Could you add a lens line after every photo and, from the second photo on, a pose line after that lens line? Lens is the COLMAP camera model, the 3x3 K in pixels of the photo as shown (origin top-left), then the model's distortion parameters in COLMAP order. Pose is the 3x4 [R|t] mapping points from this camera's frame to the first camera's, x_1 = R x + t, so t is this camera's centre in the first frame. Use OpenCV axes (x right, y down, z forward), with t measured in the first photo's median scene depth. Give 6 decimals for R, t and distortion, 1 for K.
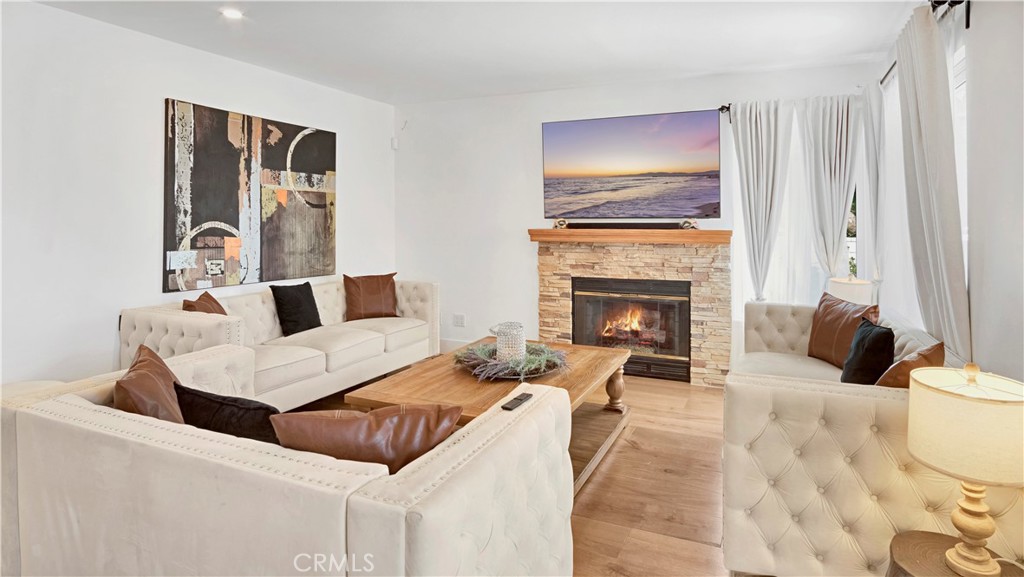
lens RADIAL K [[592.7, 0, 509.6], [0, 592.7, 222.6], [0, 0, 1]] dist [-0.003138, -0.000341]
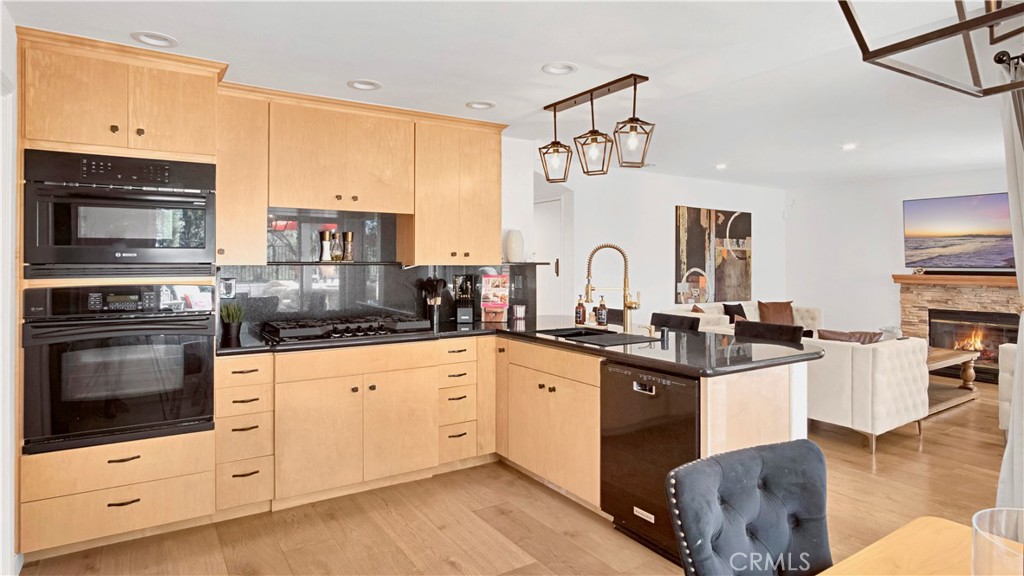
lens RADIAL K [[578.6, 0, 517.1], [0, 578.6, 245.6], [0, 0, 1]] dist [-0.018722, 0.000017]
pose [[0.857755, -0.008897, -0.513982, -0.036543], [-0.008022, 0.999497, -0.030688, -0.010098], [0.513996, 0.030446, 0.857252, -0.743449]]
